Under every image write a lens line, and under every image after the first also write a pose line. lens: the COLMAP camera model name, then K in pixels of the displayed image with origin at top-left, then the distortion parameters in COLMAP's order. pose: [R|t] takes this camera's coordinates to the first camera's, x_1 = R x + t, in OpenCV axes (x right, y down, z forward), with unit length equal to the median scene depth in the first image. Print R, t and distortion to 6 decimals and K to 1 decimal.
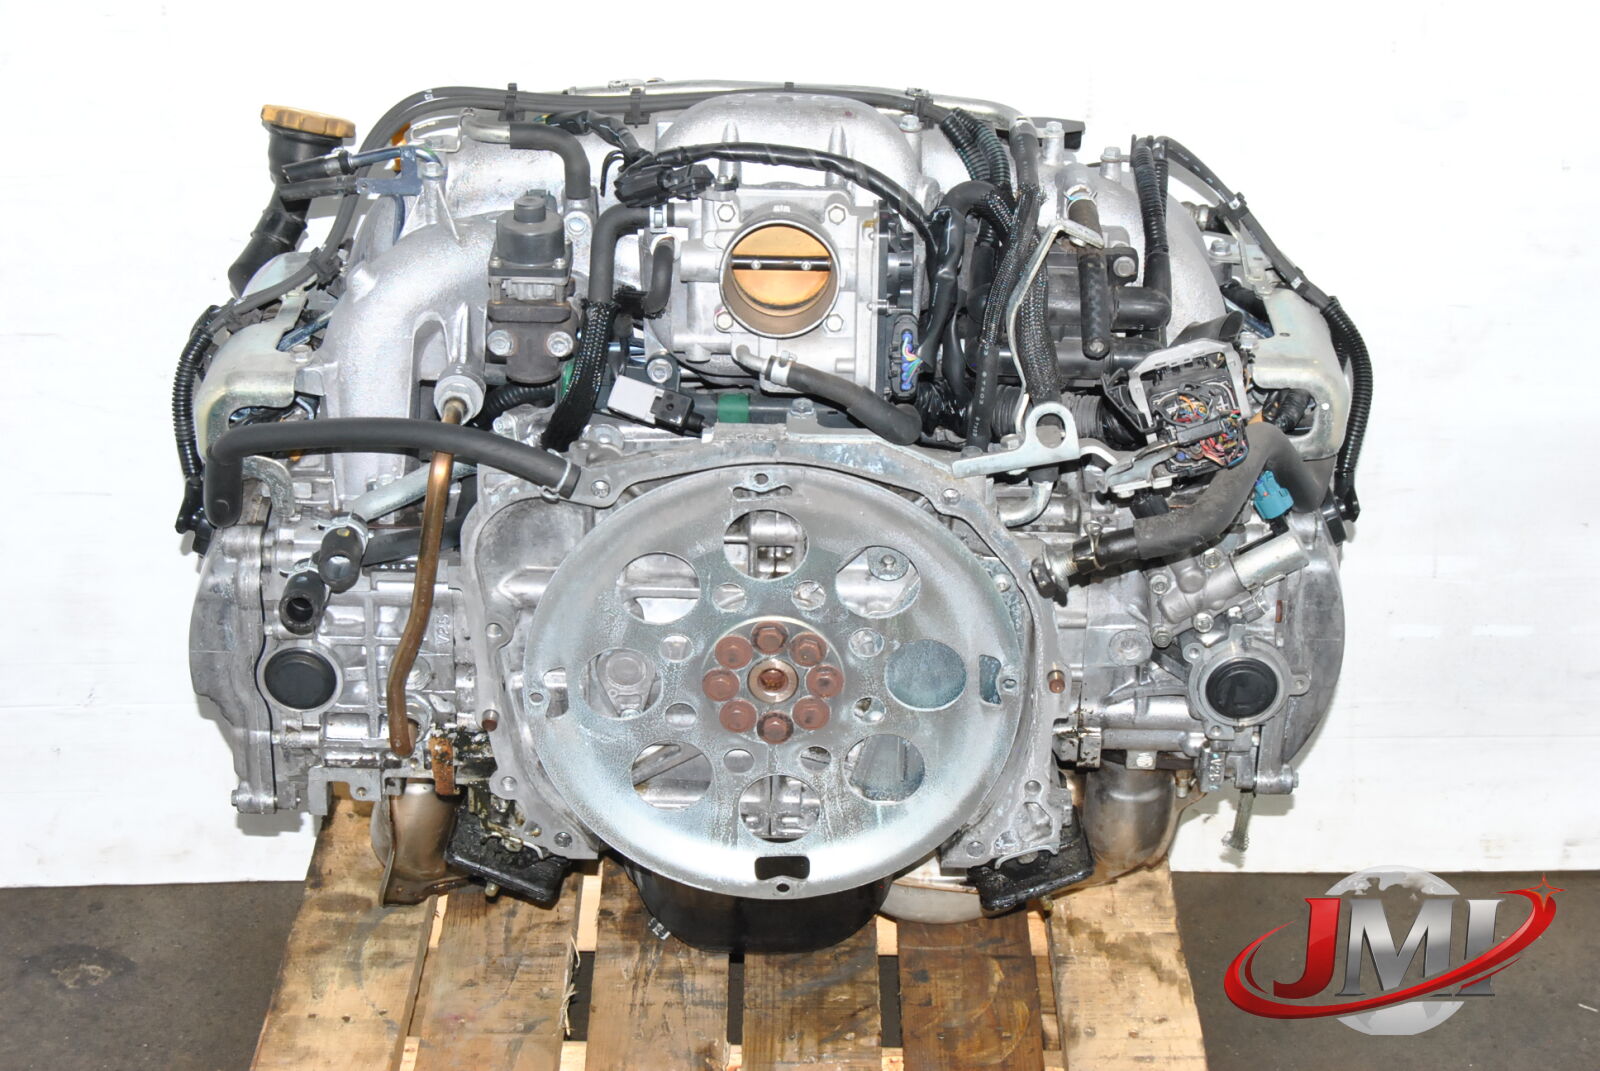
lens RADIAL K [[3053.9, 0, 800.3], [0, 3053.9, 536.7], [0, 0, 1]] dist [-0.084046, 0.000000]
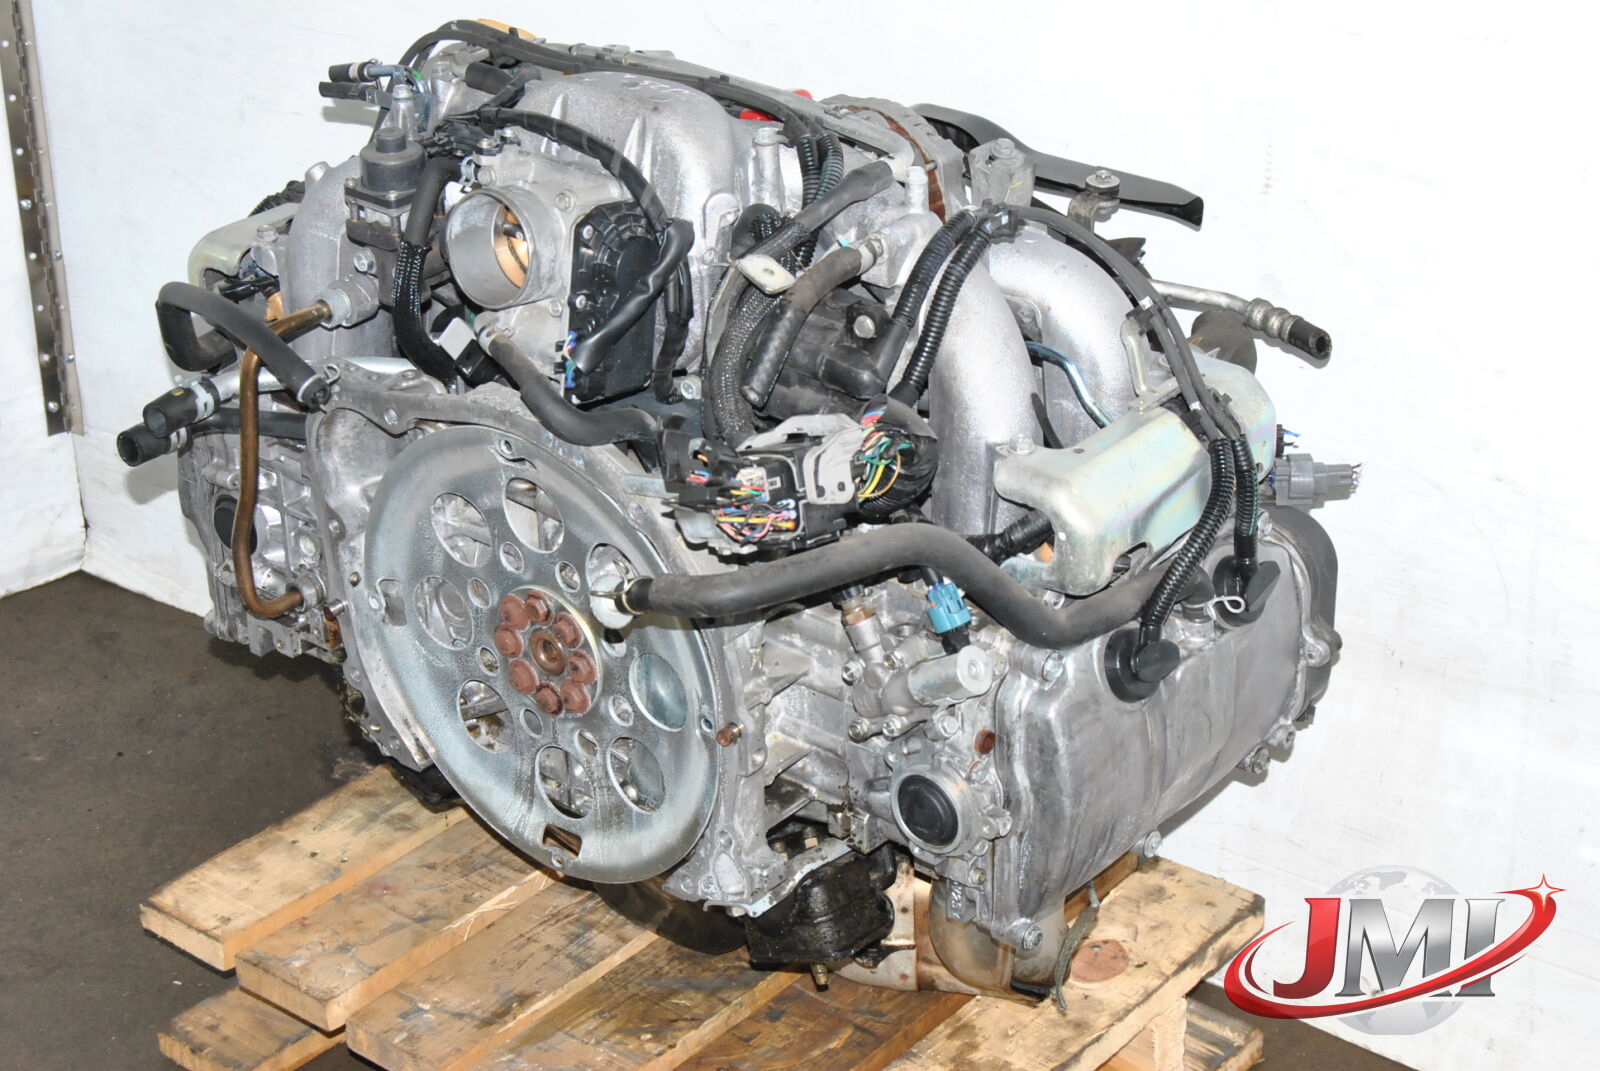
lens RADIAL K [[3053.9, 0, 800.4], [0, 3053.9, 533.7], [0, 0, 1]] dist [-0.084046, 0.000000]
pose [[0.770301, 0.266946, -0.579116, 0.620735], [-0.259940, 0.960731, 0.097098, -0.108457], [0.582295, 0.075741, 0.809442, 0.229073]]
